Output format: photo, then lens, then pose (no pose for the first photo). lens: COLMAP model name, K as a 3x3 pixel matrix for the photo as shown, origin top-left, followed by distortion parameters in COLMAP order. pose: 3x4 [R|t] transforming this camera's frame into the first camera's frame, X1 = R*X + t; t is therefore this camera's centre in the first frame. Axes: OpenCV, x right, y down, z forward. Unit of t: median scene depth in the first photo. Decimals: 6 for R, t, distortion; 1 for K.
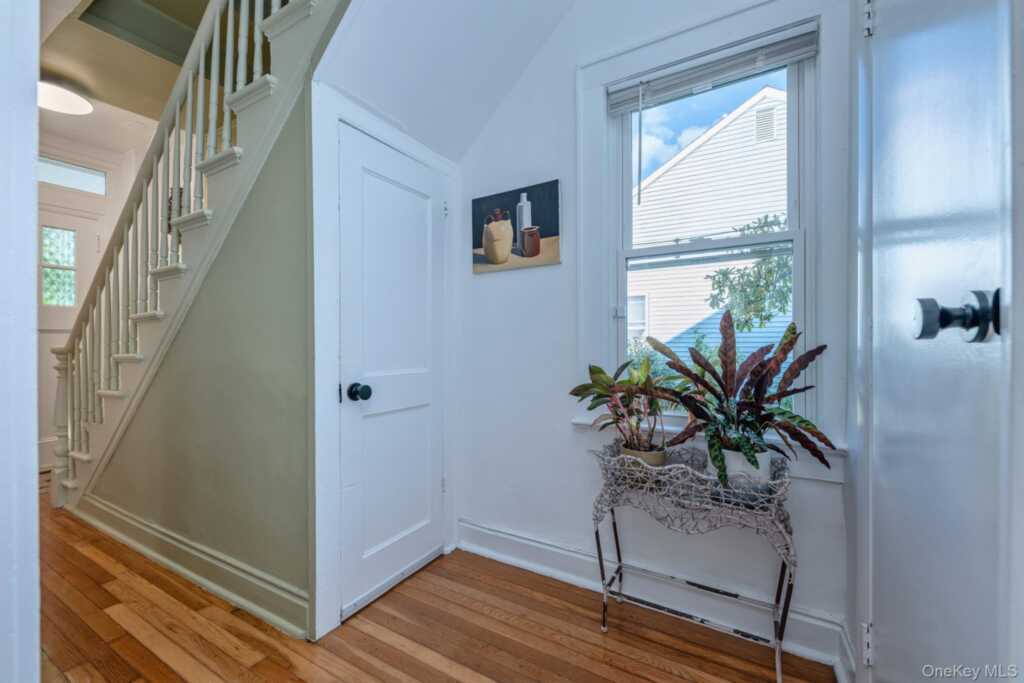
lens RADIAL K [[429.1, 0, 507.1], [0, 429.1, 340.7], [0, 0, 1]] dist [0.003105, 0.000096]
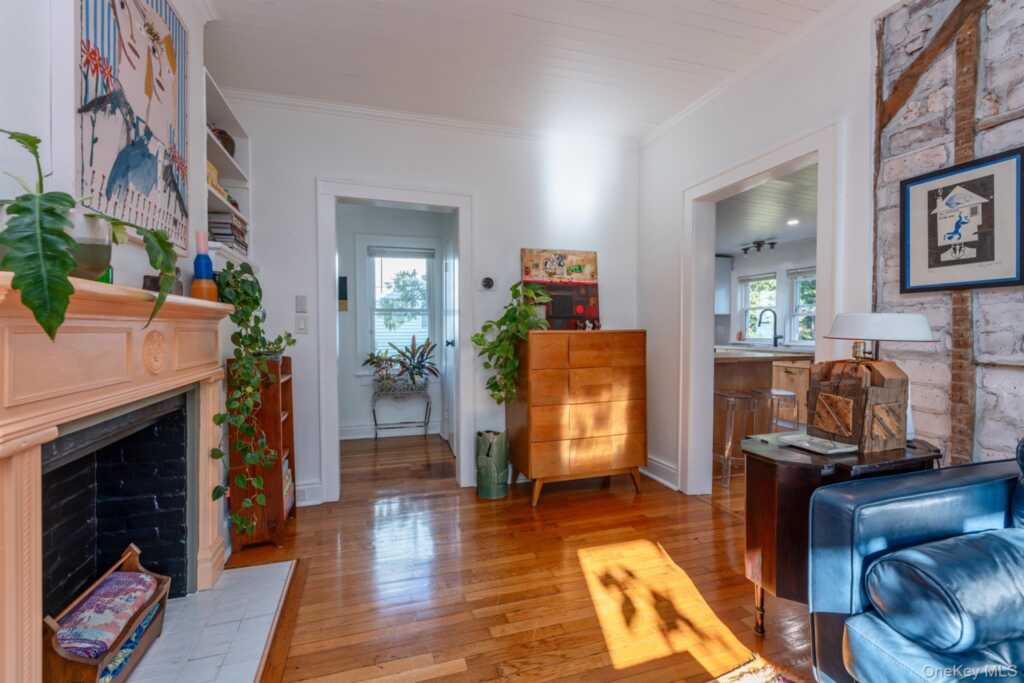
lens RADIAL K [[429.1, 0, 506.3], [0, 429.1, 333.3], [0, 0, 1]] dist [0.003105, 0.000096]
pose [[0.674991, 0.004066, 0.737815, -1.445010], [-0.008158, 0.999965, 0.001953, -0.088512], [-0.737781, -0.007337, 0.675000, -1.757867]]
